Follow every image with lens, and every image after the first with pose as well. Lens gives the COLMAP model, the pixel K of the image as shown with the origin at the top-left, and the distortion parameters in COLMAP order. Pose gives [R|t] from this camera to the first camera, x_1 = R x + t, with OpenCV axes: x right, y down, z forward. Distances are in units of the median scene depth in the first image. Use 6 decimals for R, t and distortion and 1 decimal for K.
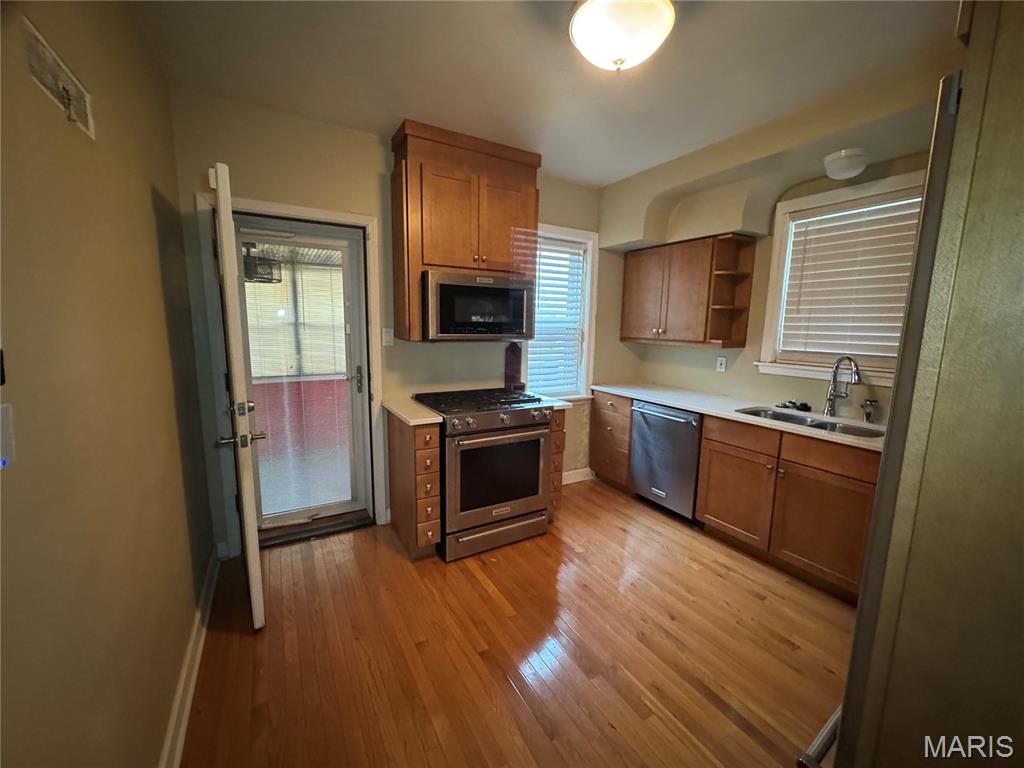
lens RADIAL K [[408.5, 0, 512.3], [0, 408.5, 384.2], [0, 0, 1]] dist [-0.001325, 0.000430]
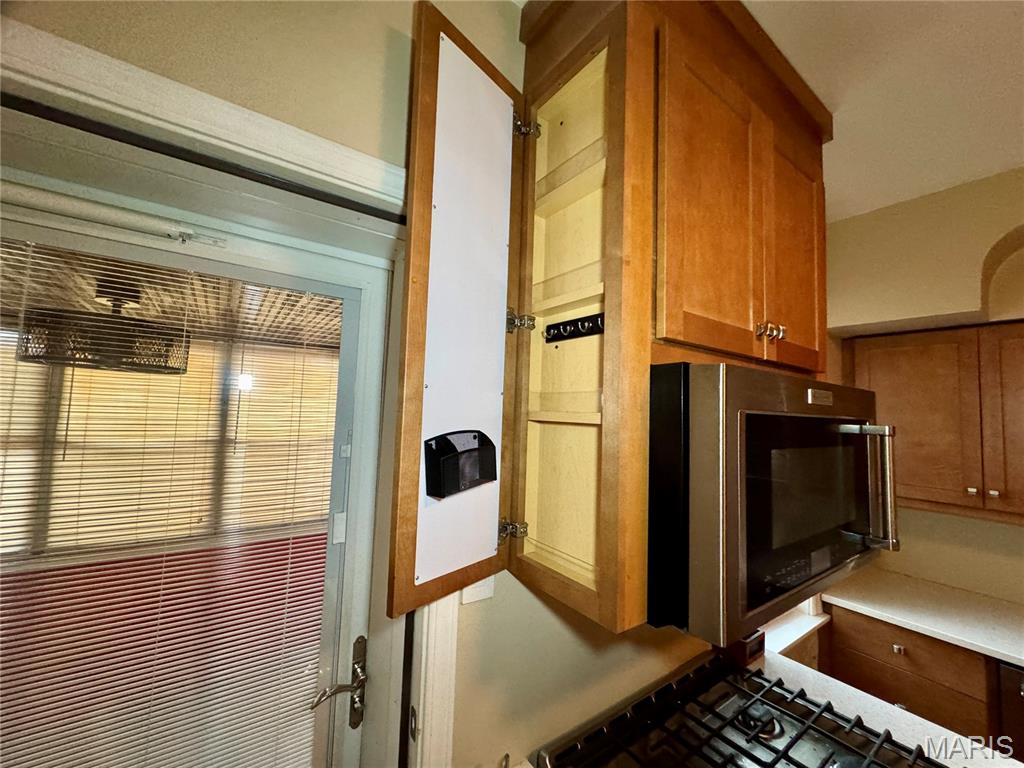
lens RADIAL K [[408.5, 0, 509.4], [0, 408.5, 383.9], [0, 0, 1]] dist [-0.001325, 0.000430]
pose [[0.995723, 0.024243, 0.089155, -0.241353], [-0.004677, 0.976949, -0.213424, -0.142325], [-0.092274, 0.212094, 0.972883, 0.520819]]
